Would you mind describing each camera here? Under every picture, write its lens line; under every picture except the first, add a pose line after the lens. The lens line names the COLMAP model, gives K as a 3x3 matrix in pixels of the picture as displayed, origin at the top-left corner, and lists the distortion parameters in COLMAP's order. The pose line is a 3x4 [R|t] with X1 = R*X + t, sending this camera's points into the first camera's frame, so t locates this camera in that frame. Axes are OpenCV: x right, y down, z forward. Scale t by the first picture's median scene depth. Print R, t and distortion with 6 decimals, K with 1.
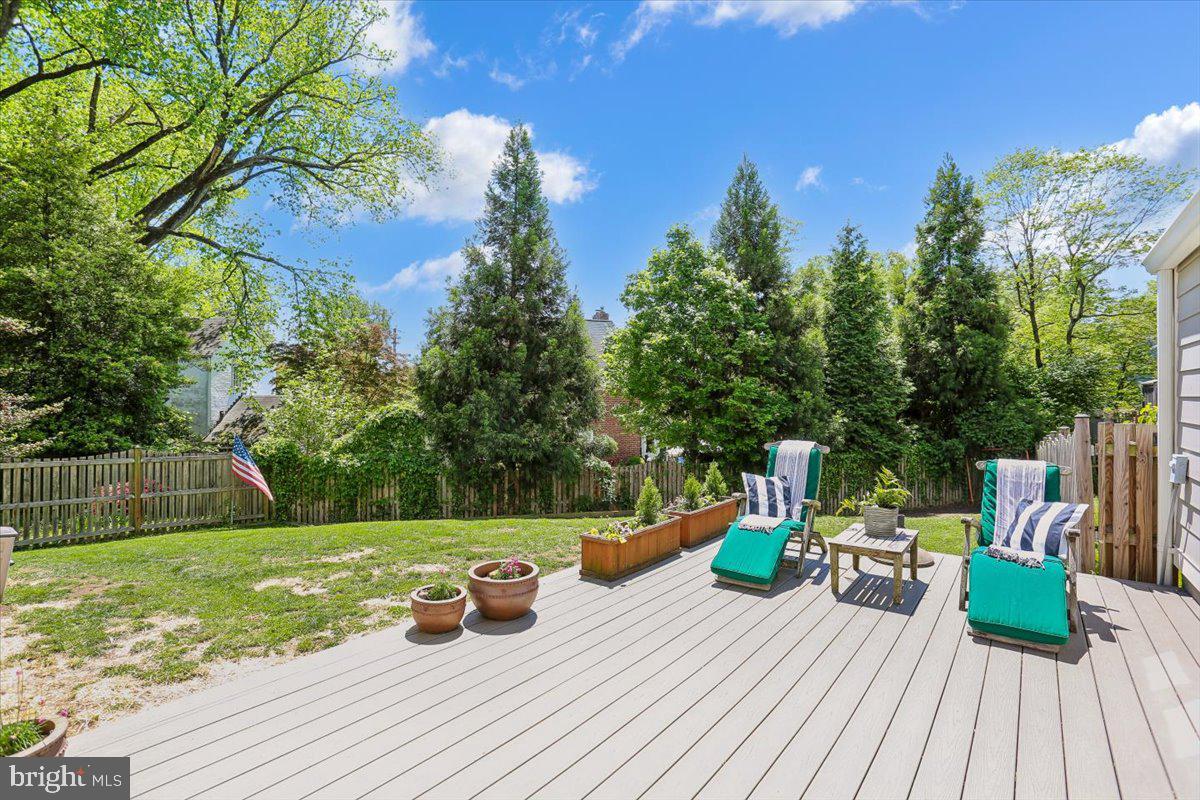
lens RADIAL K [[572.3, 0, 609.6], [0, 572.3, 390.6], [0, 0, 1]] dist [-0.077066, 0.035551]
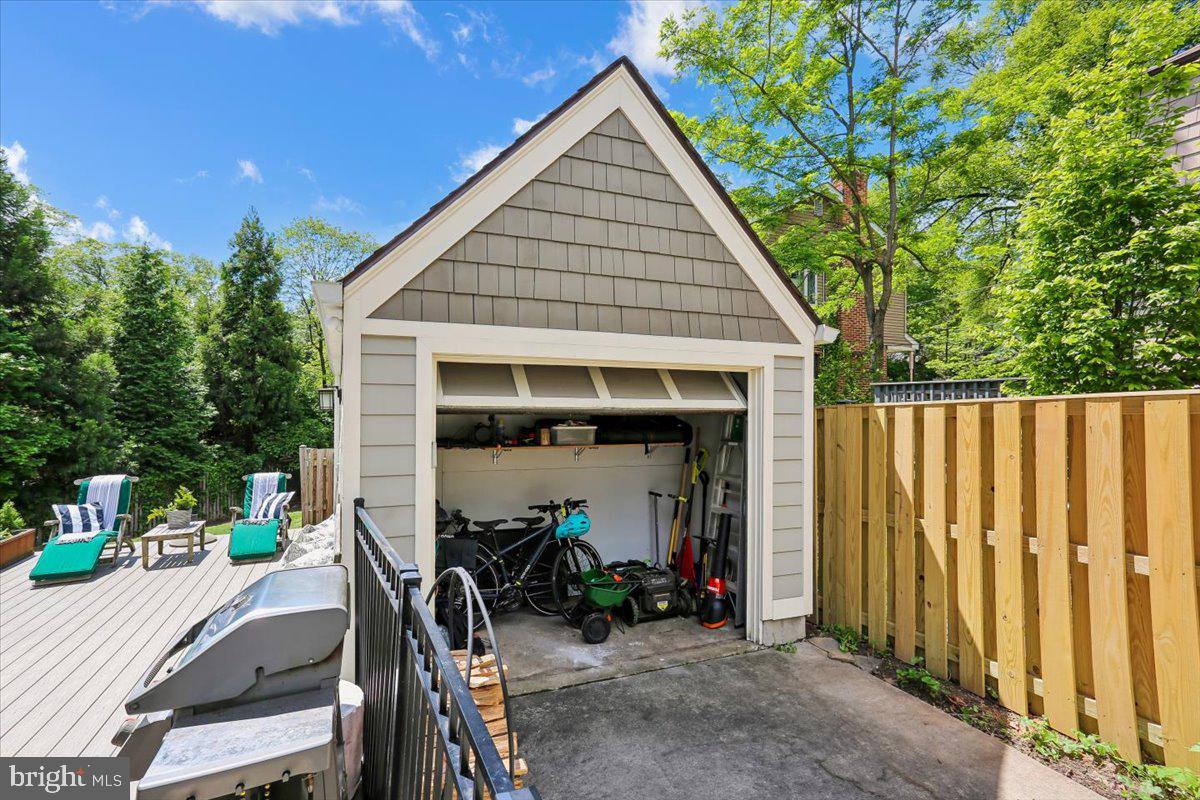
lens RADIAL K [[575.6, 0, 581.5], [0, 575.6, 399.0], [0, 0, 1]] dist [-0.000960, 0.058697]
pose [[0.497820, 0.007999, 0.867244, -0.110191], [-0.006532, 0.999964, -0.005473, -0.031248], [-0.867256, -0.002940, 0.497854, -0.230197]]
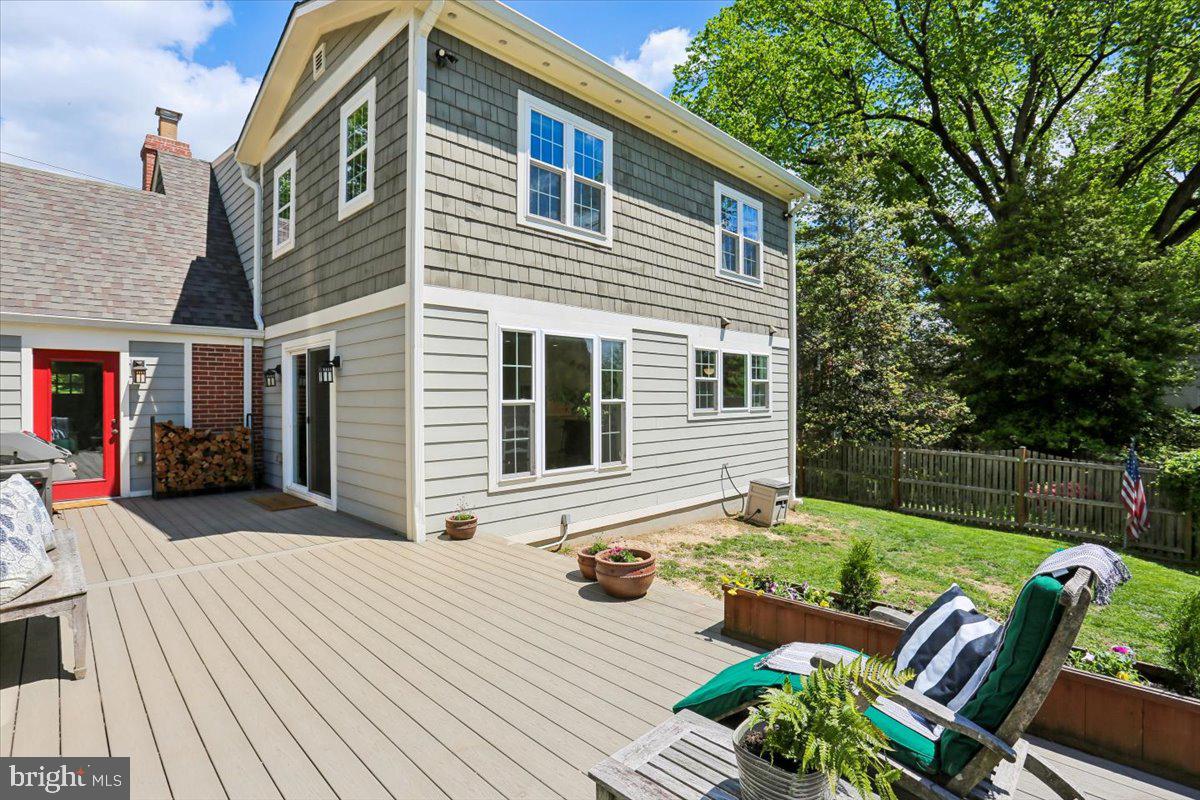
lens RADIAL K [[580.0, 0, 580.0], [0, 580.0, 390.1], [0, 0, 1]] dist [-0.076939, 0.037136]
pose [[-0.148536, -0.010963, -0.988846, 0.216776], [0.013225, 0.999827, -0.013071, -0.000995], [0.988819, -0.015019, -0.148365, 0.238499]]
